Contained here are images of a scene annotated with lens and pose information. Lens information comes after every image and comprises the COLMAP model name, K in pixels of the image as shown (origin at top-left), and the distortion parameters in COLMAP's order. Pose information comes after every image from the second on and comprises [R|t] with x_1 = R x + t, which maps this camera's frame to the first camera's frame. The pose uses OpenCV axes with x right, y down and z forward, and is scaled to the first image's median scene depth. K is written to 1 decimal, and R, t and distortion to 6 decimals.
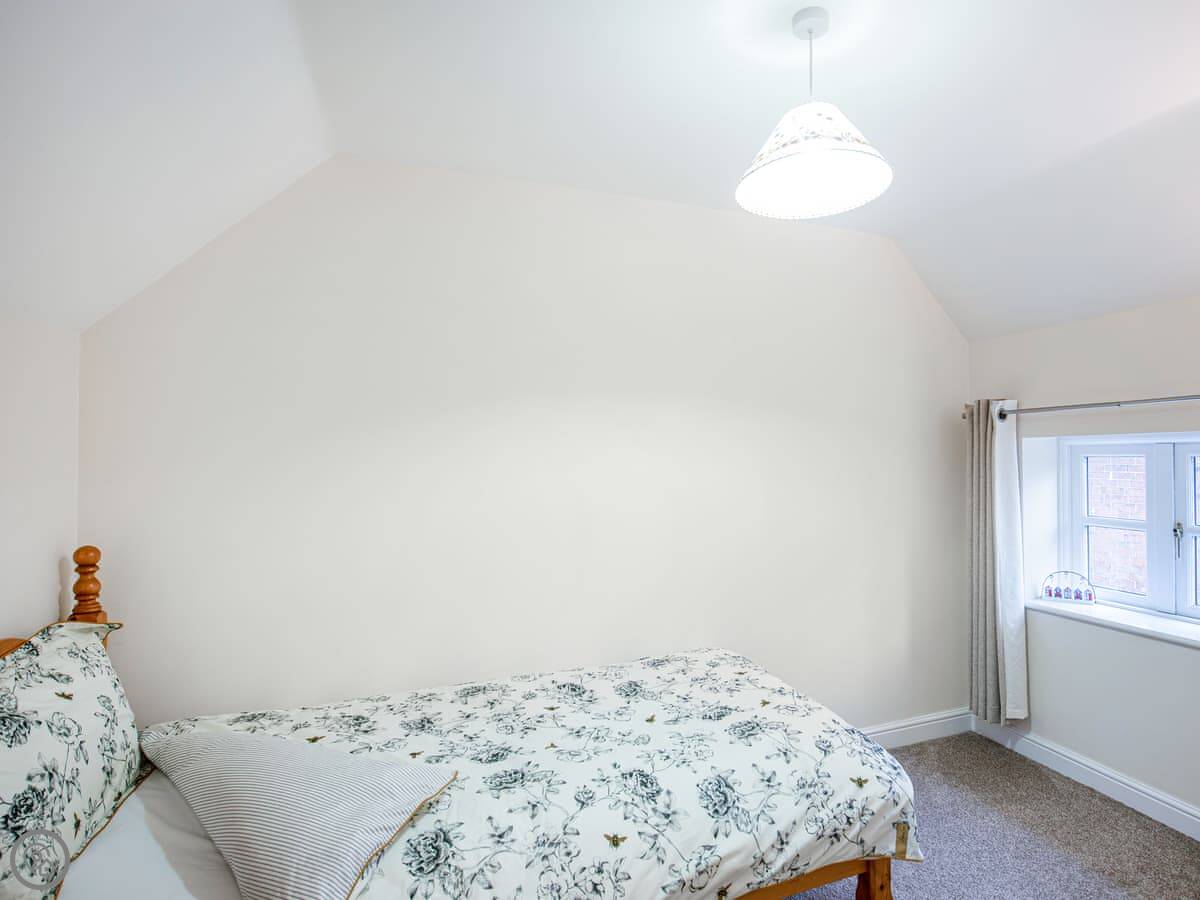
lens RADIAL K [[647.9, 0, 633.6], [0, 647.9, 451.7], [0, 0, 1]] dist [-0.010572, -0.000255]
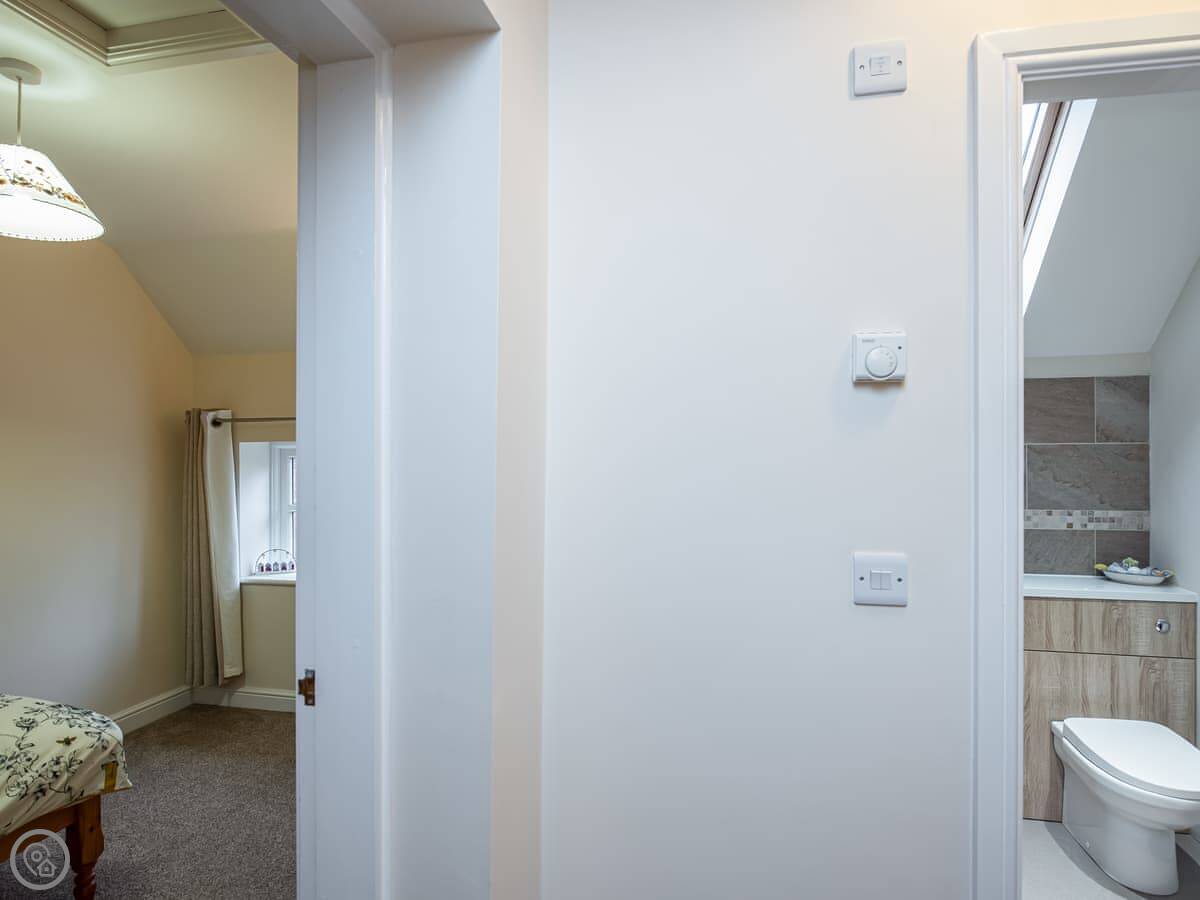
lens RADIAL K [[647.9, 0, 633.6], [0, 647.9, 451.7], [0, 0, 1]] dist [-0.010572, -0.000255]
pose [[0.493831, 0.006070, 0.869537, -0.146192], [-0.005082, 0.999979, -0.004094, -0.003675], [-0.869543, -0.002397, 0.493851, -0.437112]]
